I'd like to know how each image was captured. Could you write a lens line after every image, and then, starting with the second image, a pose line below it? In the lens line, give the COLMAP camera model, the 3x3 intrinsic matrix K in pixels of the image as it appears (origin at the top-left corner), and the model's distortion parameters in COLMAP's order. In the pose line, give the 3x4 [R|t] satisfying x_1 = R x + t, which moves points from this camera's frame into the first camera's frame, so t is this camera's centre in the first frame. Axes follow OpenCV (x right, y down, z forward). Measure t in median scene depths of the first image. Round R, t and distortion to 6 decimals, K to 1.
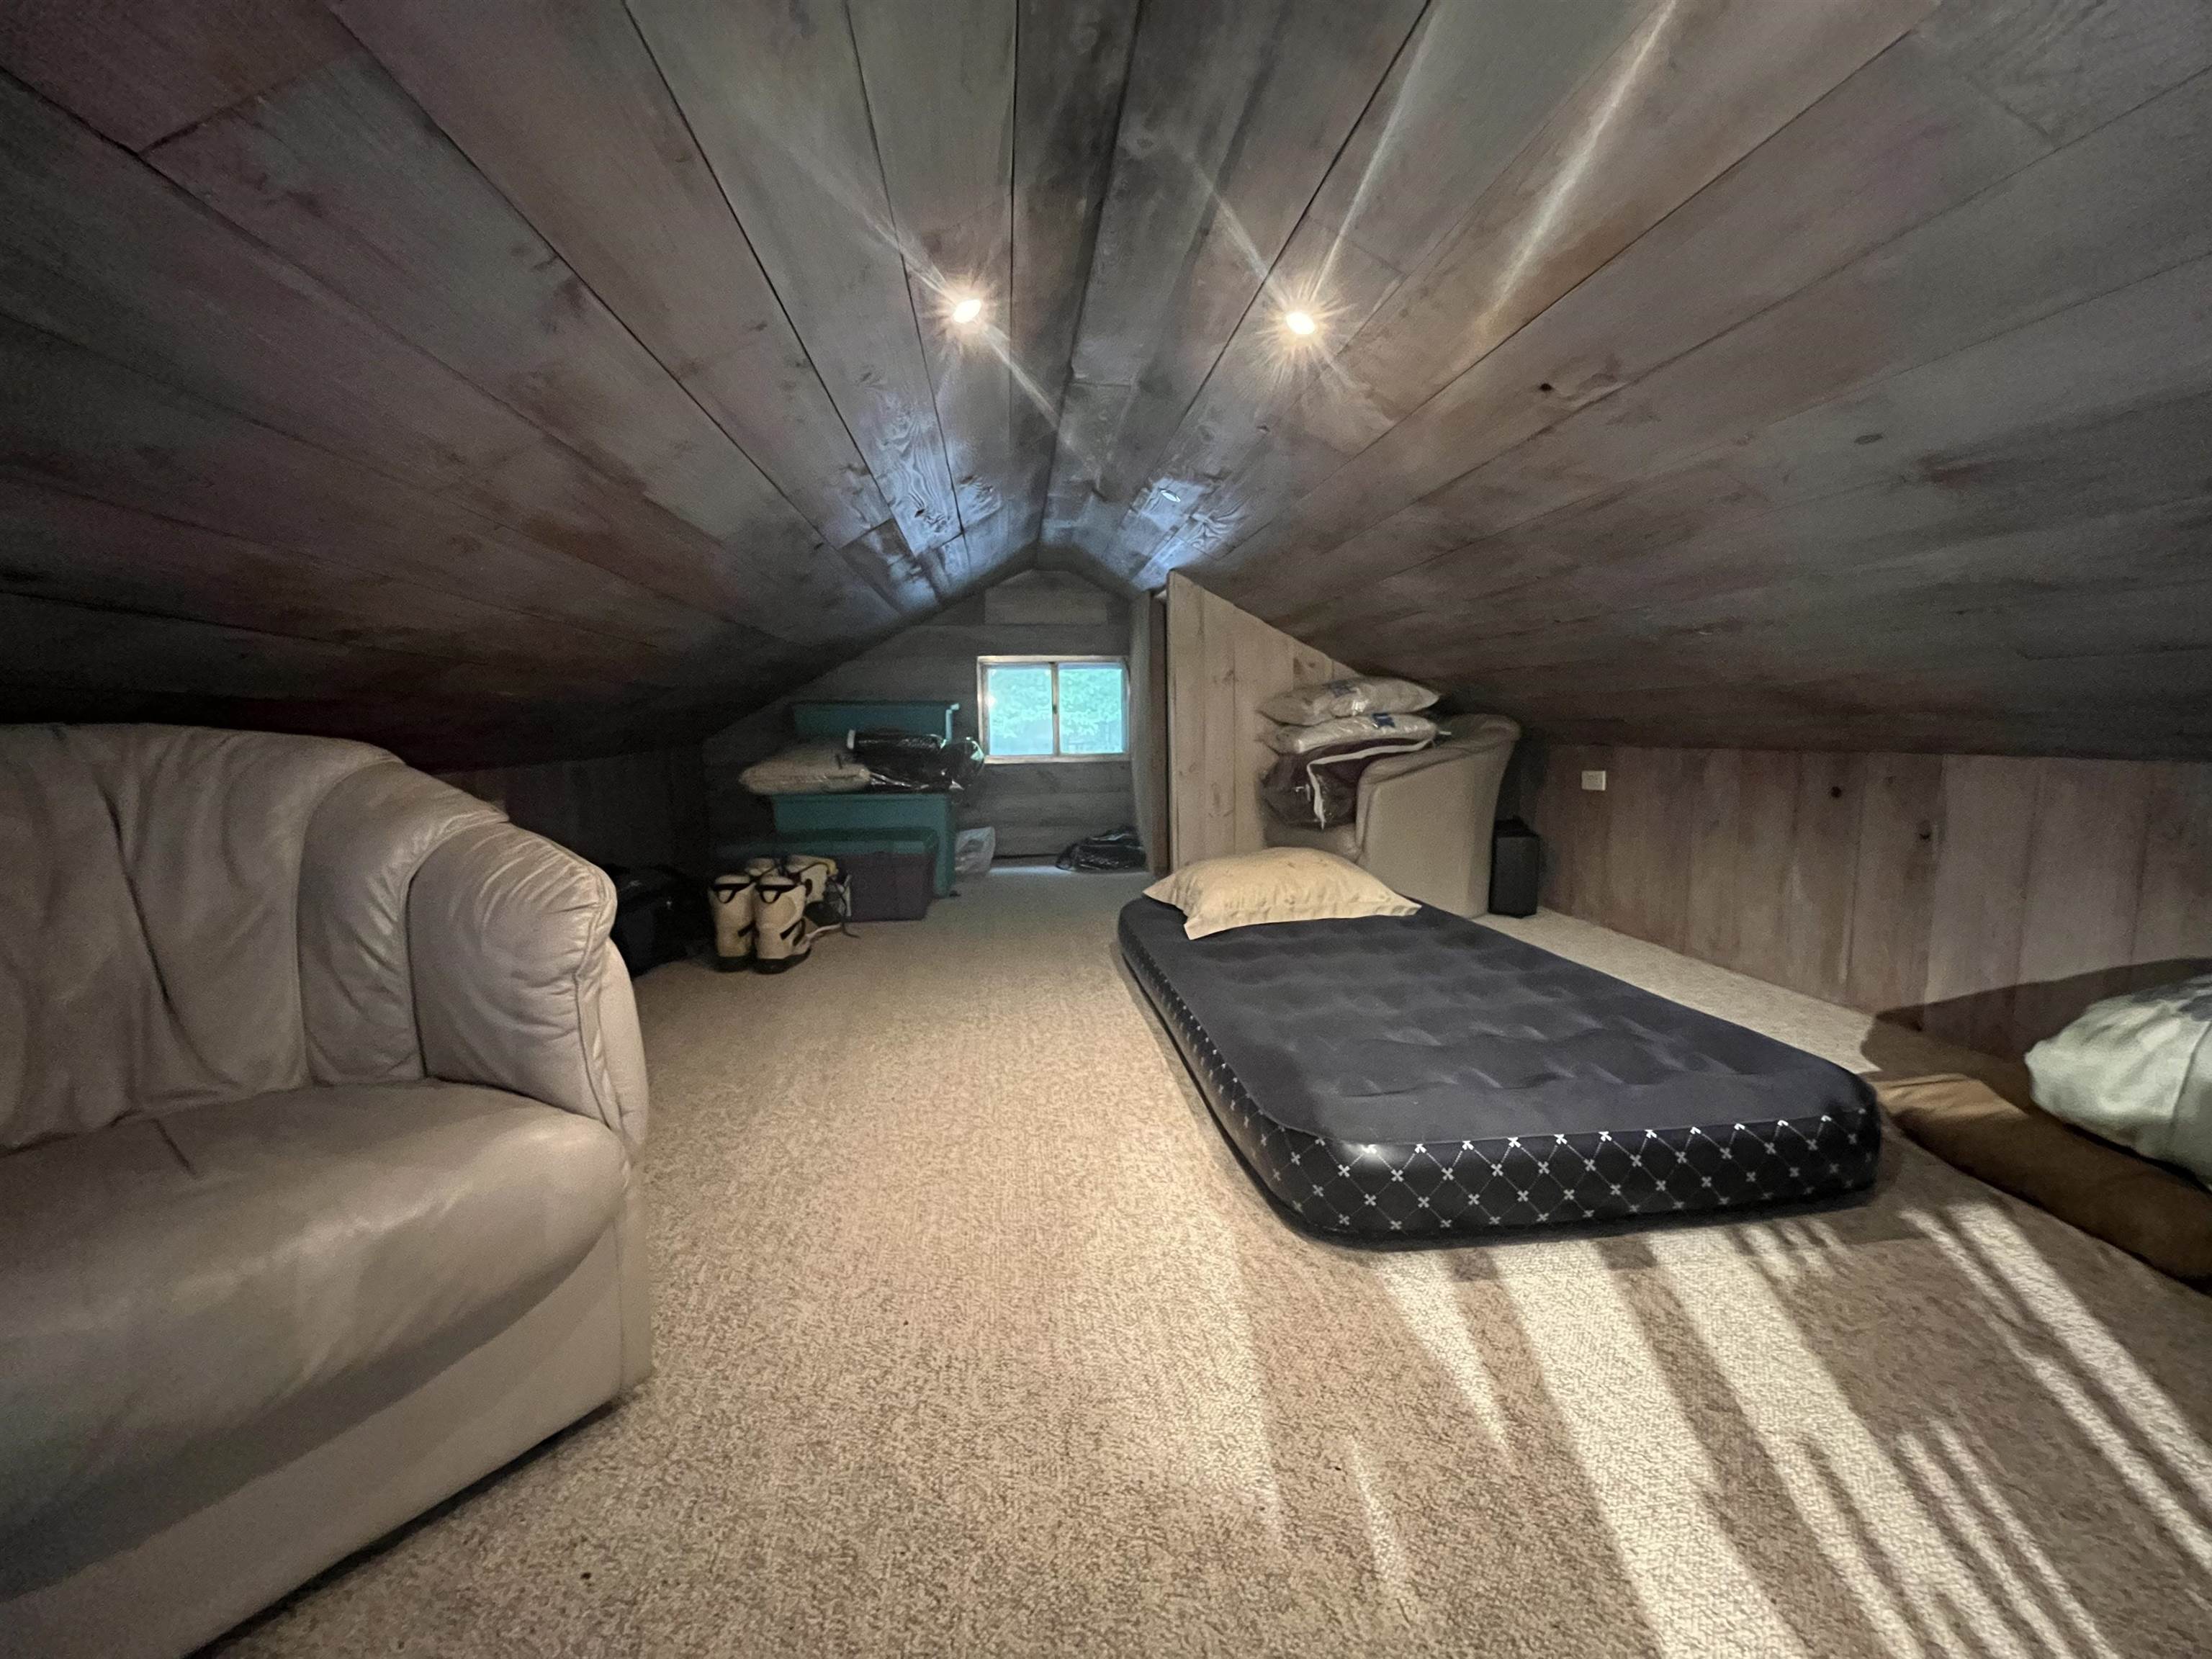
lens RADIAL K [[889.6, 0, 1105.3], [0, 889.6, 829.5], [0, 0, 1]] dist [-0.002919, 0.000000]
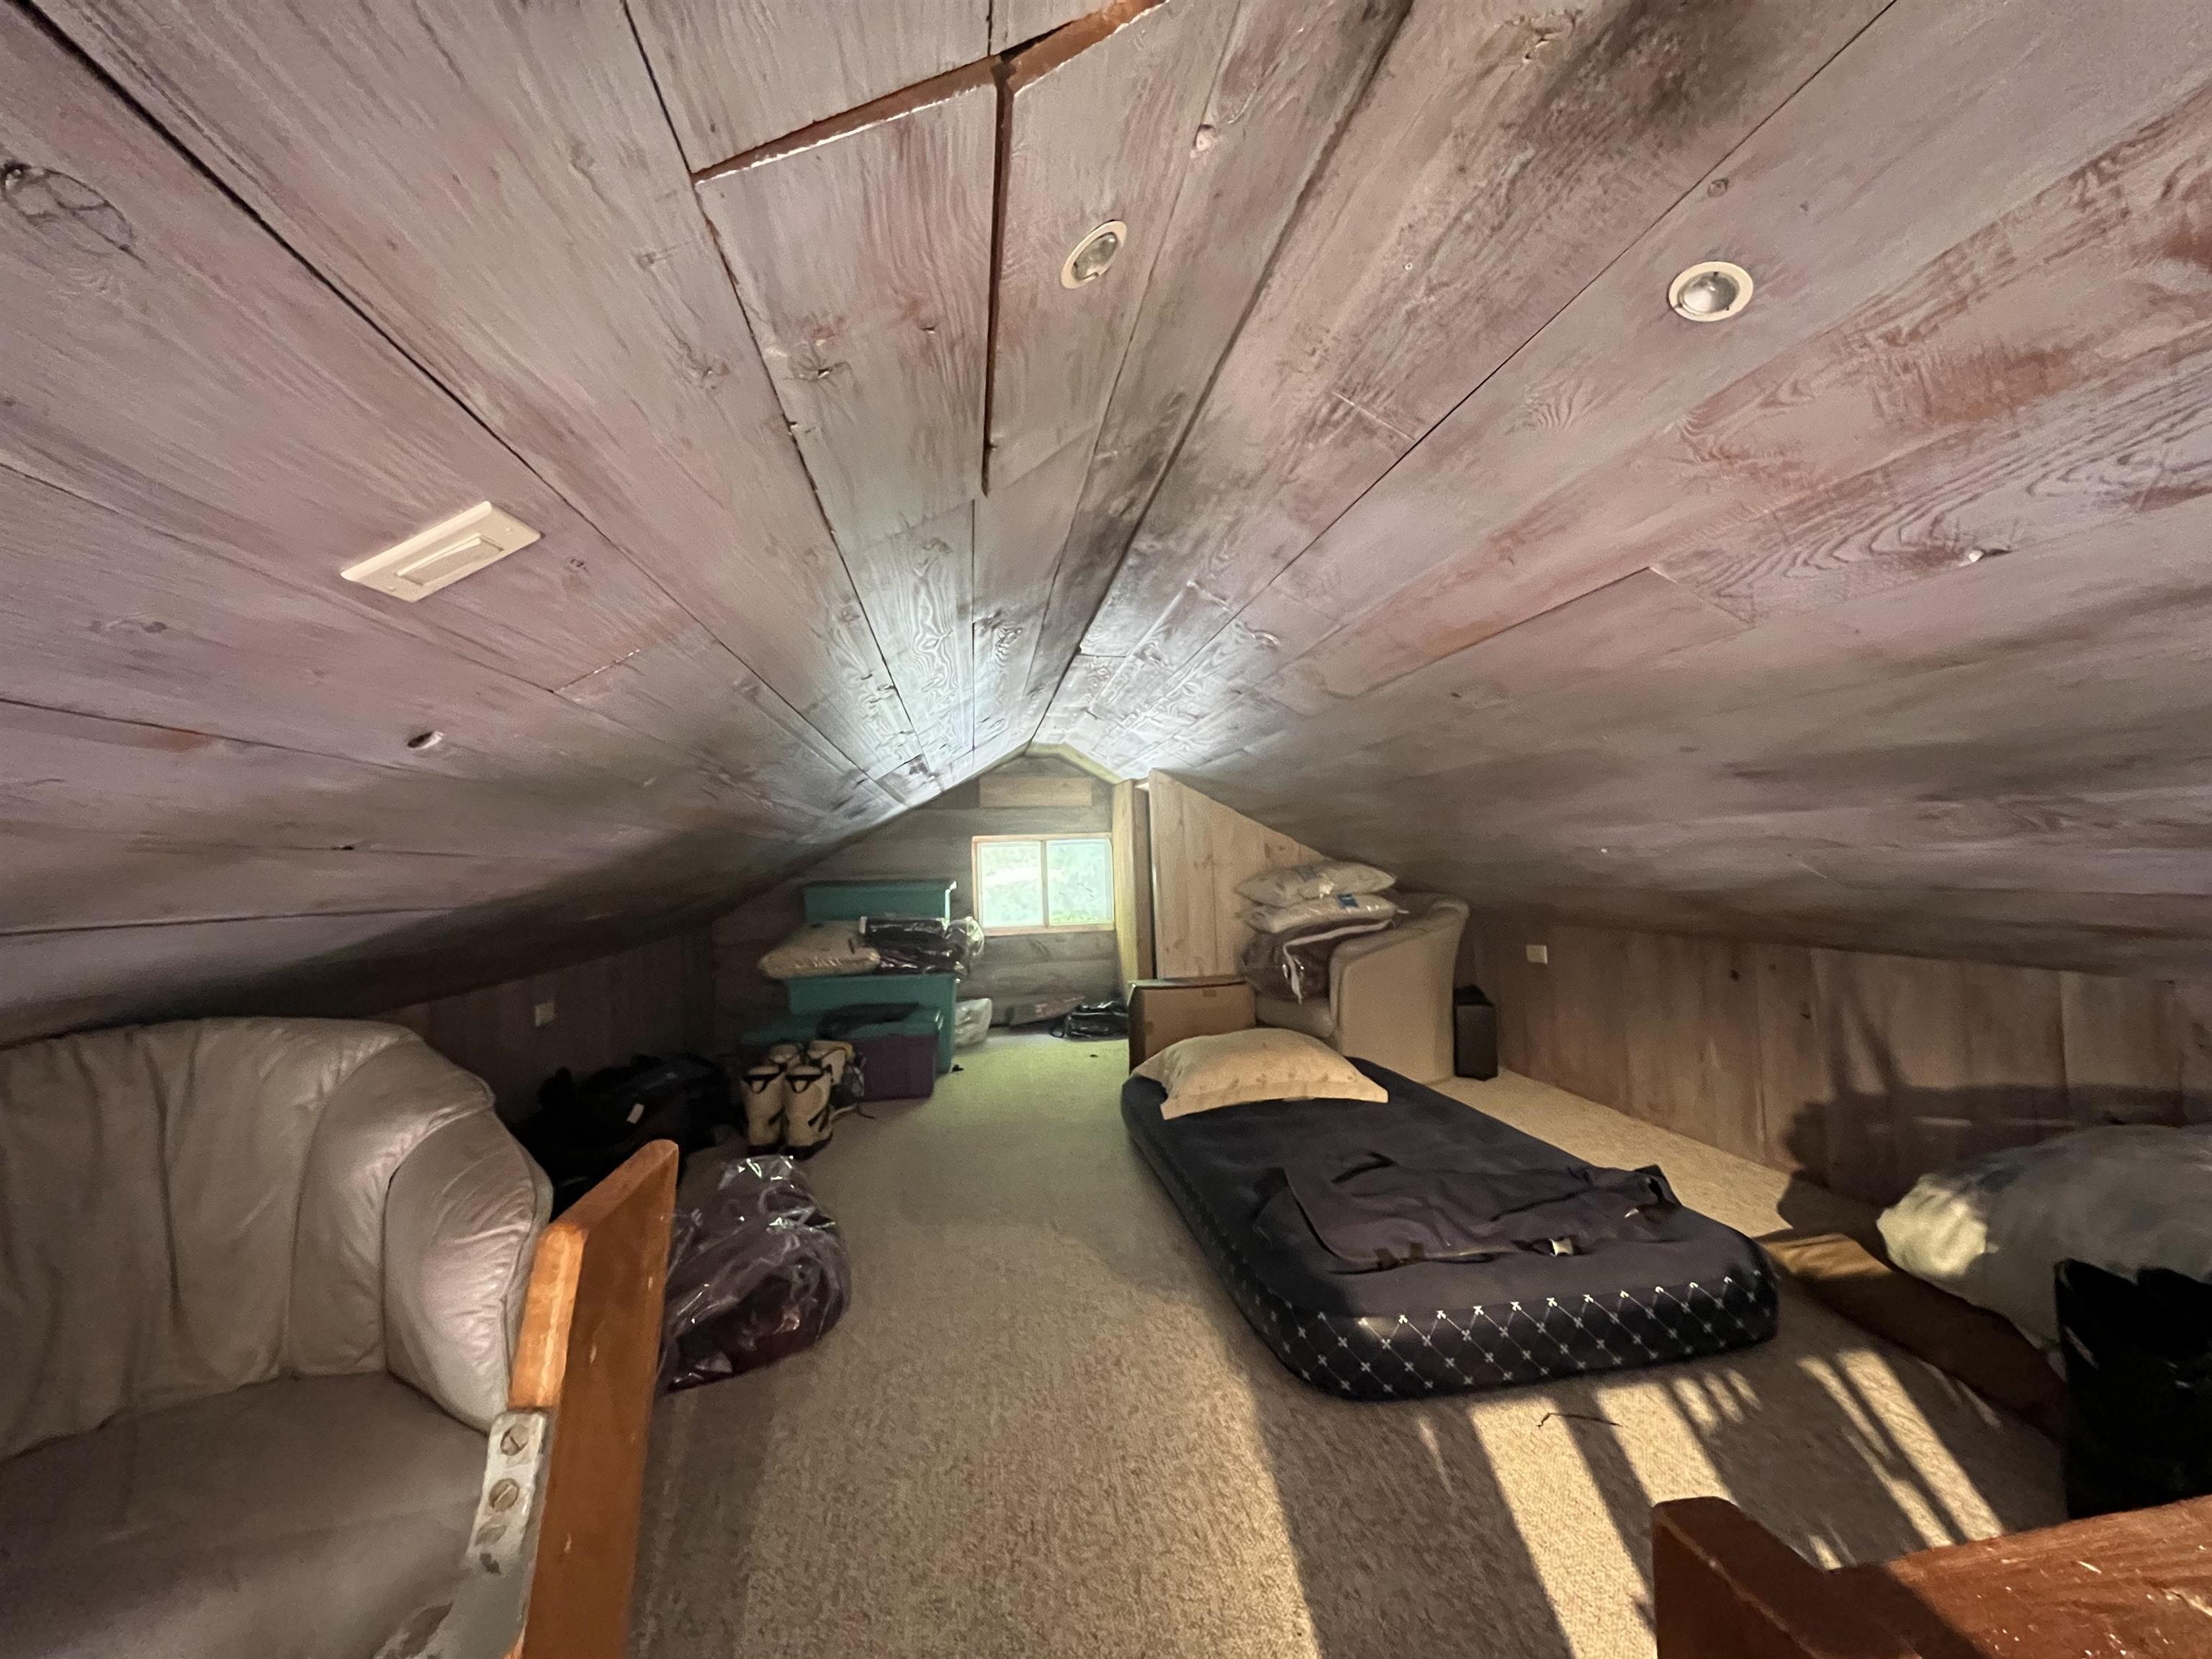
lens RADIAL K [[889.6, 0, 1104.8], [0, 889.6, 830.7], [0, 0, 1]] dist [-0.002919, 0.000000]
pose [[0.999148, -0.018891, 0.036698, -0.073745], [0.024271, 0.988052, -0.152196, -0.109467], [-0.033384, 0.152957, 0.987669, -0.247867]]
